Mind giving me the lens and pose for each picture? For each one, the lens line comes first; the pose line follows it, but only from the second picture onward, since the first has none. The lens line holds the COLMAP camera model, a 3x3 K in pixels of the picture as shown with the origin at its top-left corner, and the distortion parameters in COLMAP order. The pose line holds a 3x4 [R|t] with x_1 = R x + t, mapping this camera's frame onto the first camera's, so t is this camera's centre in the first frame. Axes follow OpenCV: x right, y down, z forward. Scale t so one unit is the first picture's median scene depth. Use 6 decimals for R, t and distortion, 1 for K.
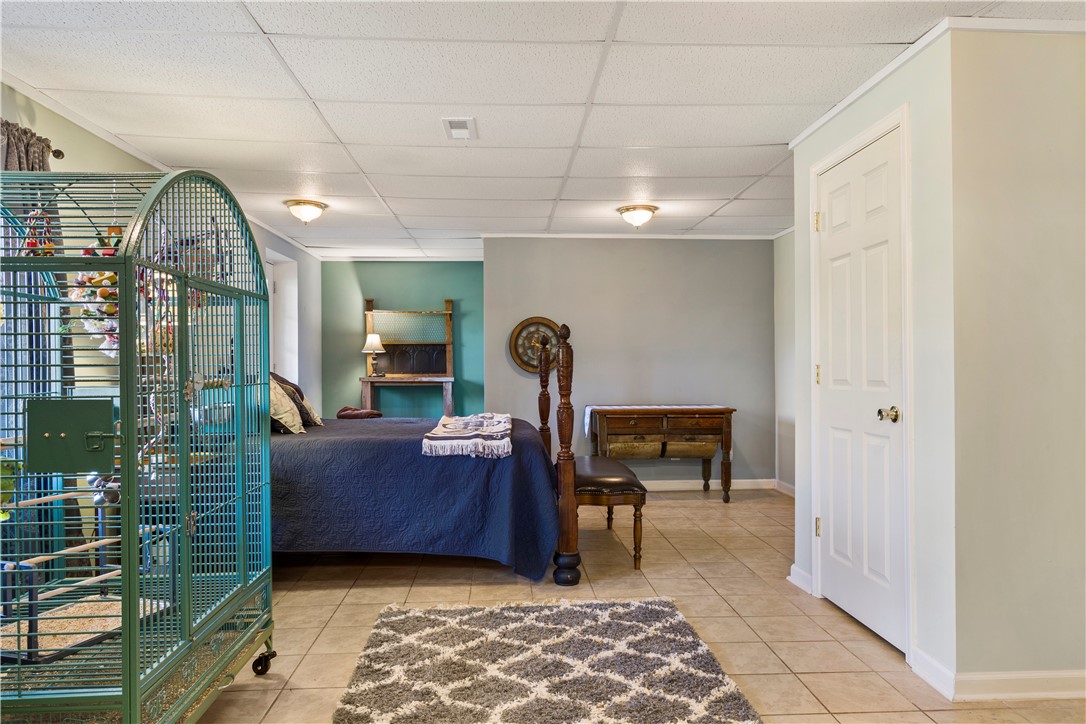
lens RADIAL K [[736.8, 0, 543.0], [0, 736.8, 362.0], [0, 0, 1]] dist [0.001452, 0.002054]
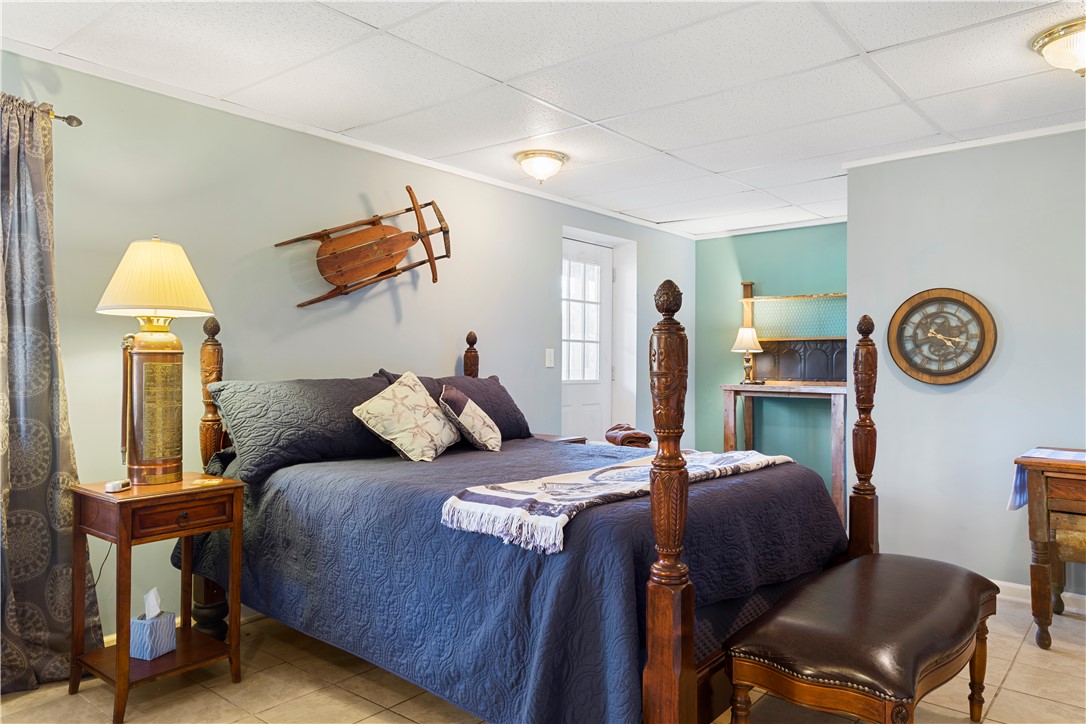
lens RADIAL K [[736.8, 0, 543.0], [0, 736.8, 362.0], [0, 0, 1]] dist [0.001452, 0.002054]
pose [[0.728597, 0.002522, -0.684938, 0.269877], [-0.005631, 0.999981, -0.002308, 0.000305], [0.684919, 0.005539, 0.728598, 0.595582]]
